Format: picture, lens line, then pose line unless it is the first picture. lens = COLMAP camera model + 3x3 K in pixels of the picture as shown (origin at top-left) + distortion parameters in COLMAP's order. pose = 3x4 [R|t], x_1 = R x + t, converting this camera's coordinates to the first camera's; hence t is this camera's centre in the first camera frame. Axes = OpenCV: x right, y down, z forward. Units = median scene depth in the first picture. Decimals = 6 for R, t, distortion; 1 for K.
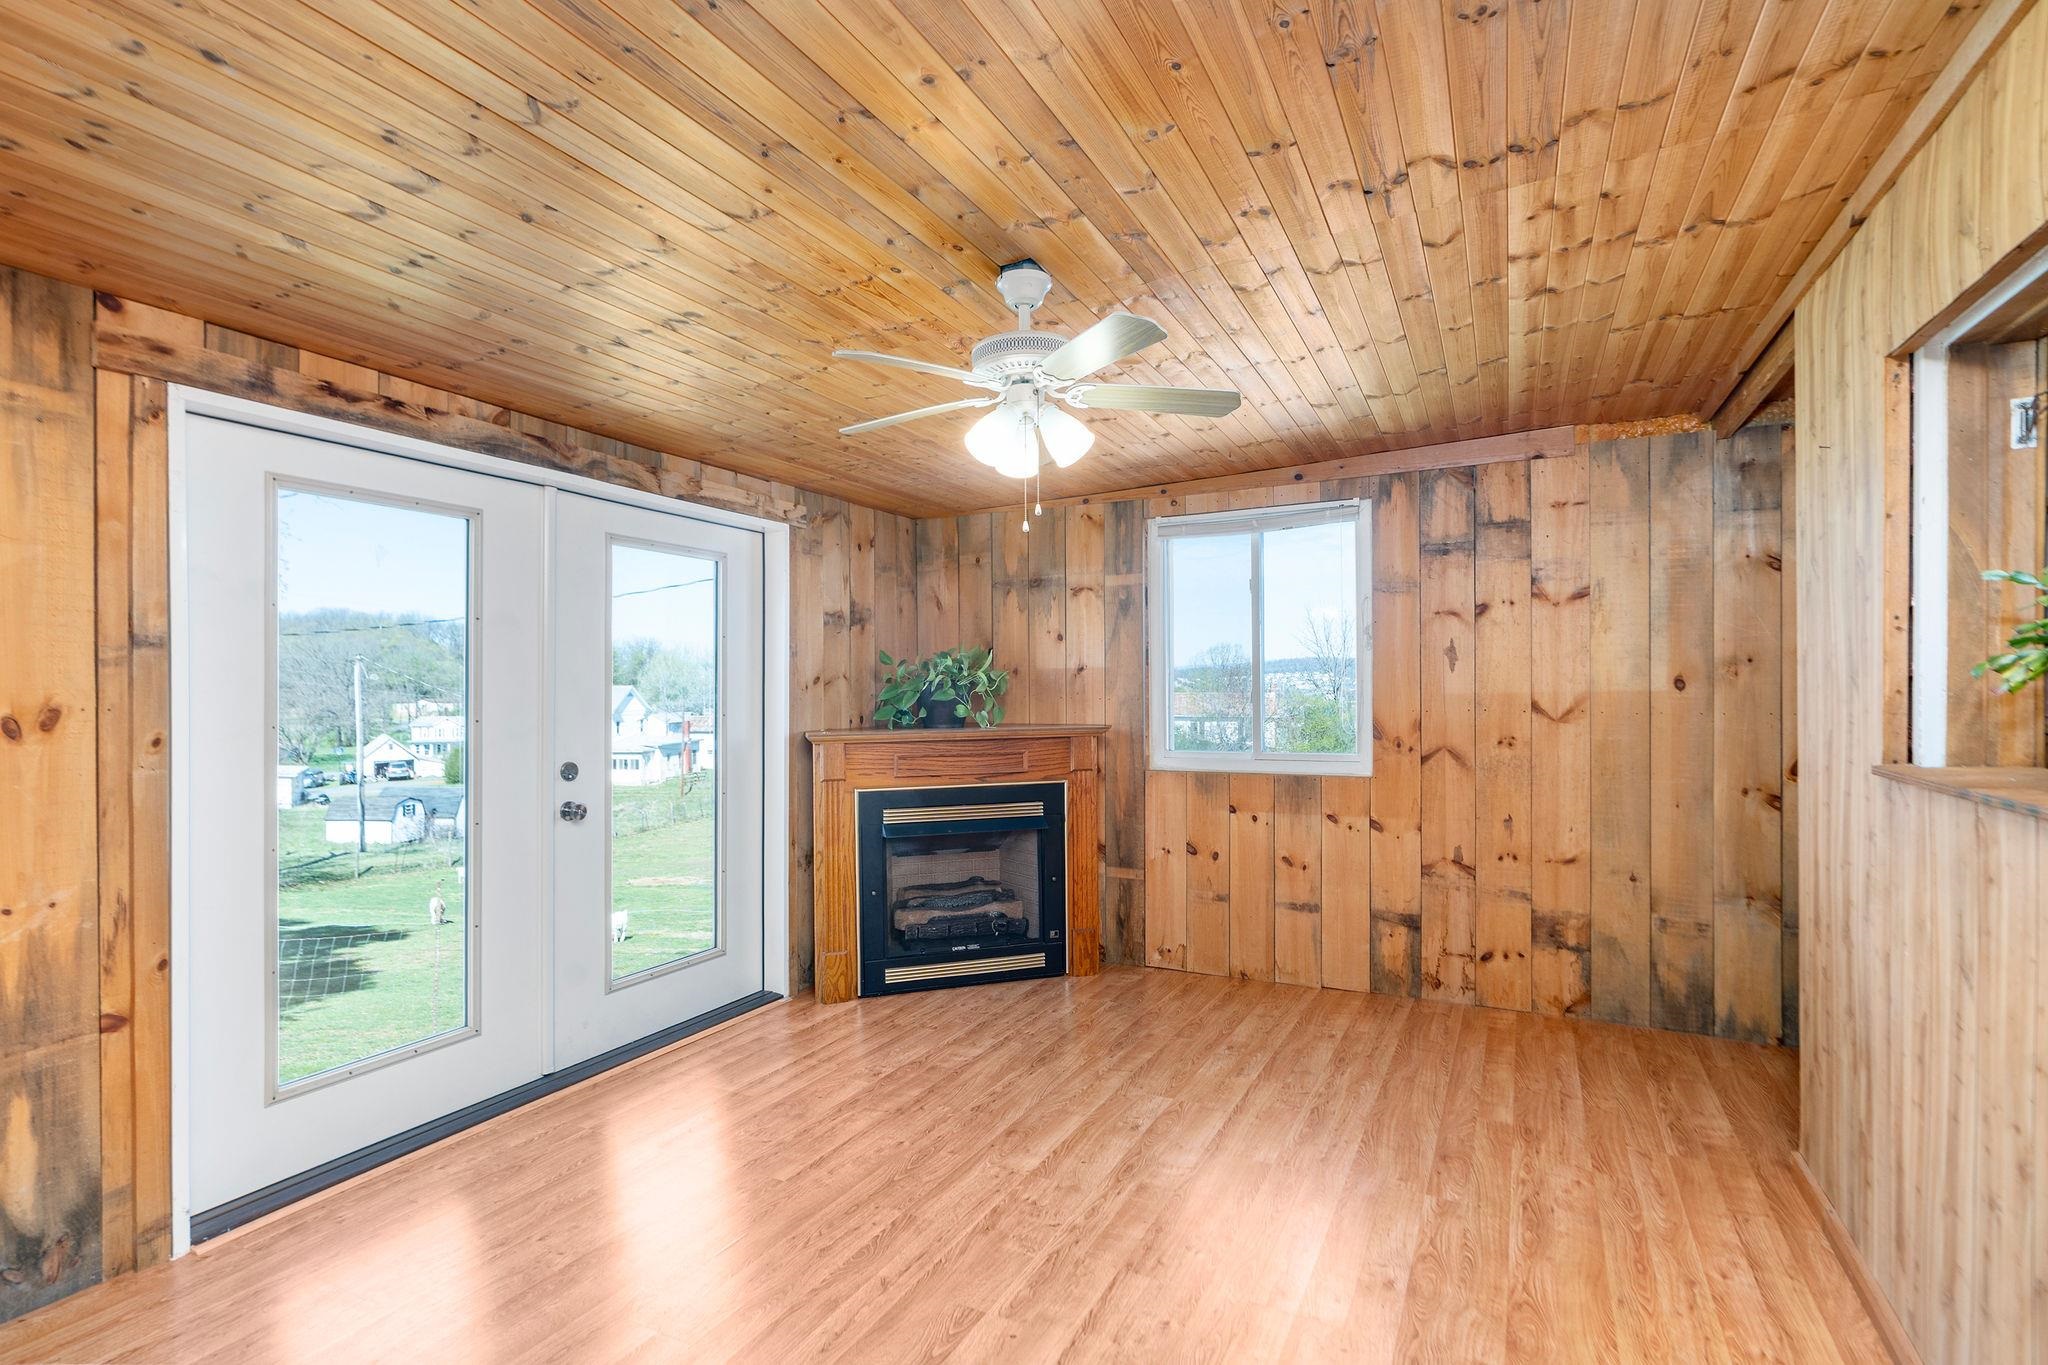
lens RADIAL K [[985.0, 0, 1021.1], [0, 985.0, 688.2], [0, 0, 1]] dist [0.002433, -0.000327]
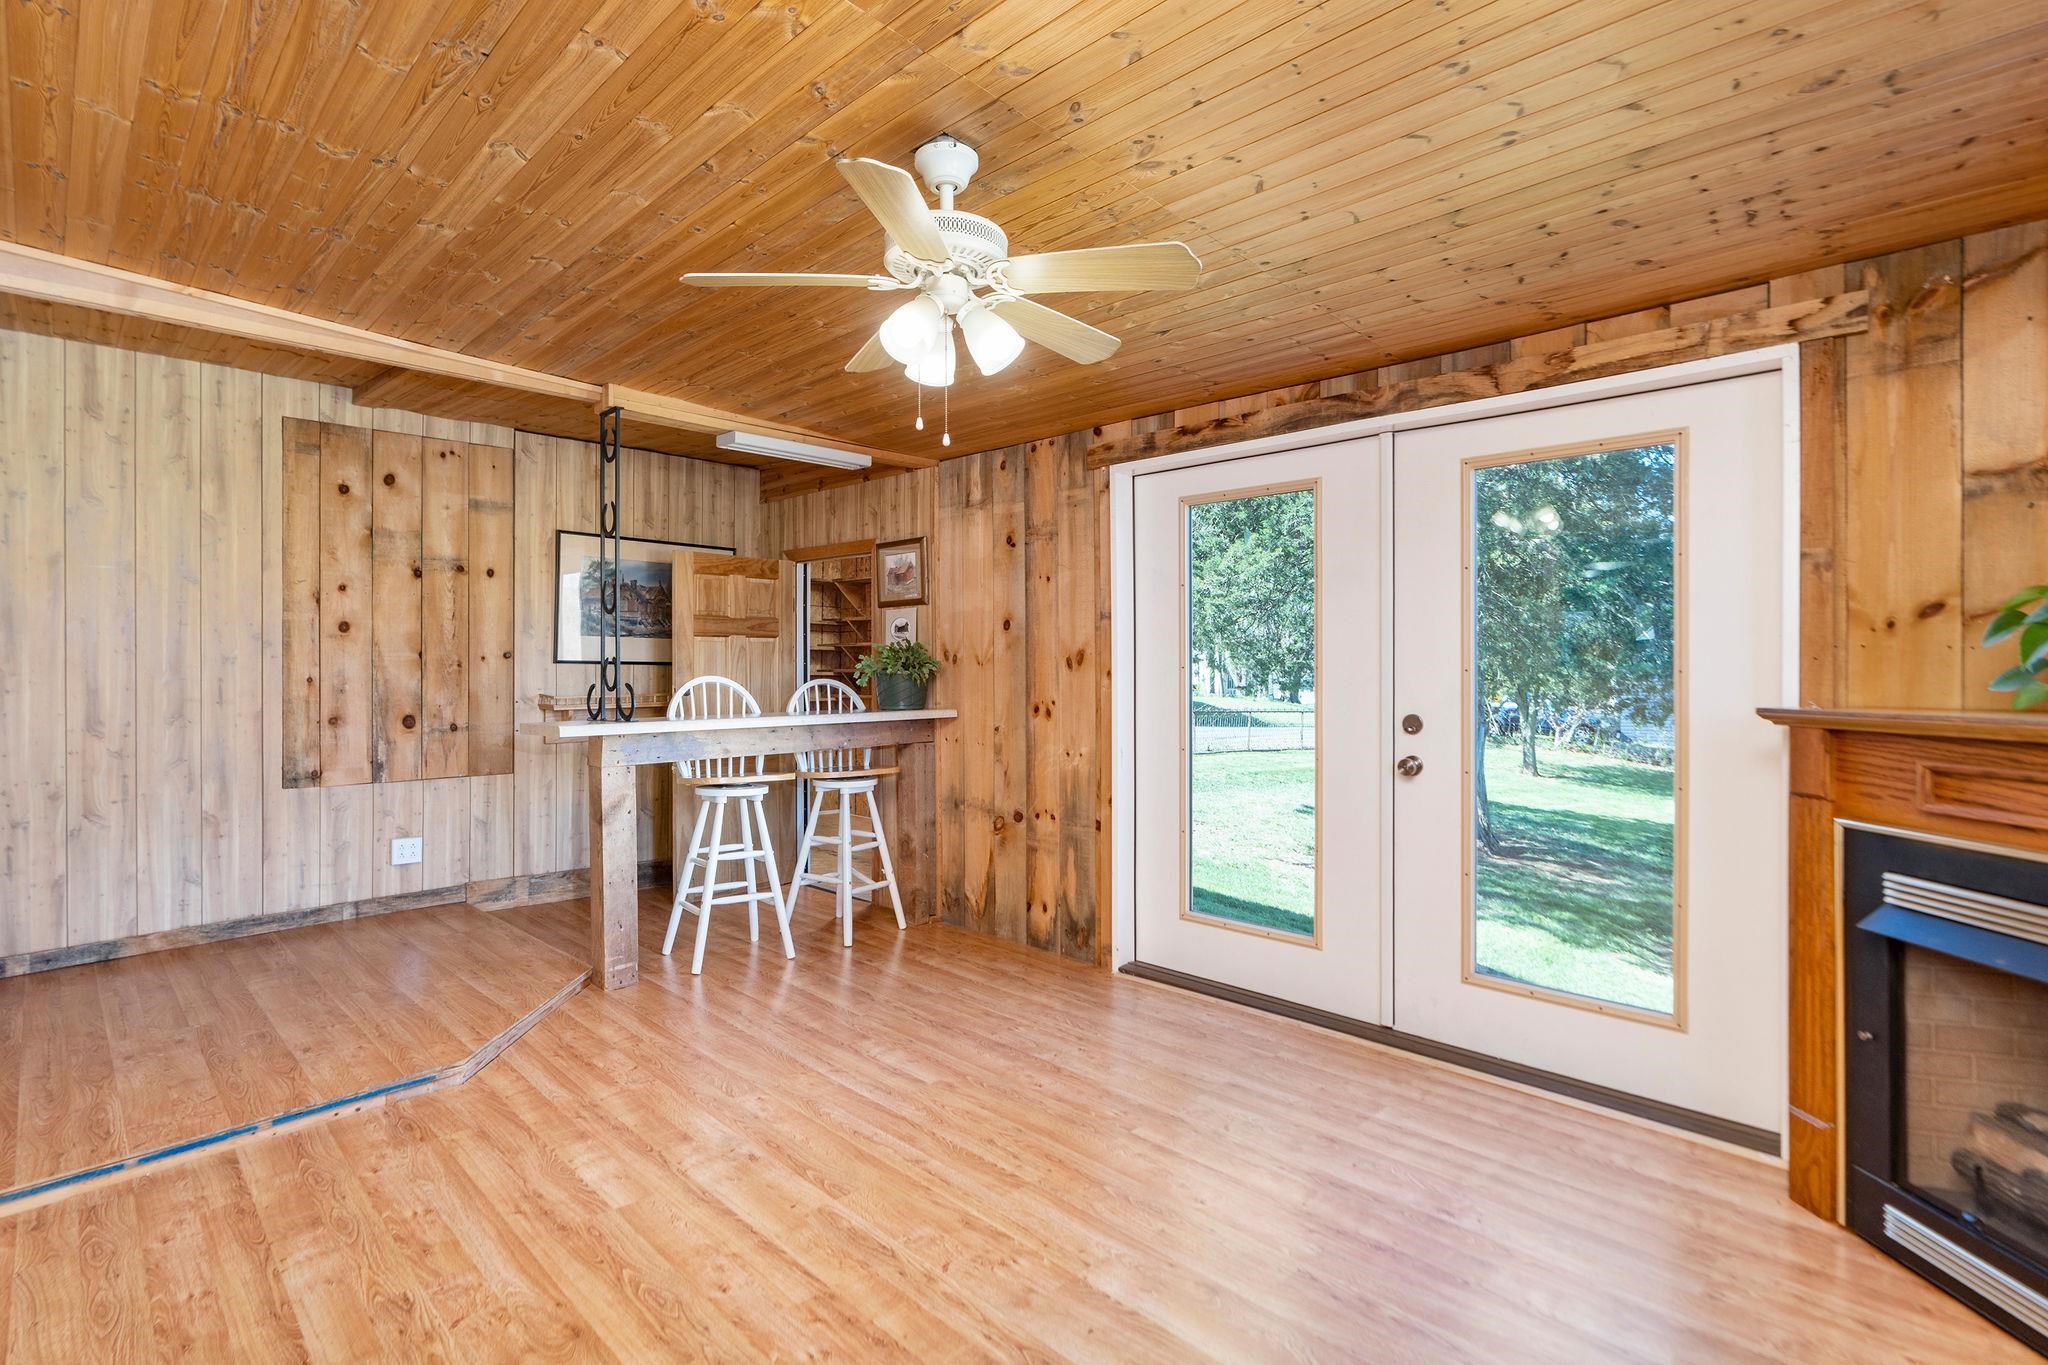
lens RADIAL K [[985.0, 0, 987.2], [0, 985.0, 661.4], [0, 0, 1]] dist [0.002433, -0.000327]
pose [[-0.323955, 0.001345, -0.946072, 0.630315], [0.003159, 0.999995, 0.000340, 0.024562], [0.946067, -0.002878, -0.323958, 1.013005]]
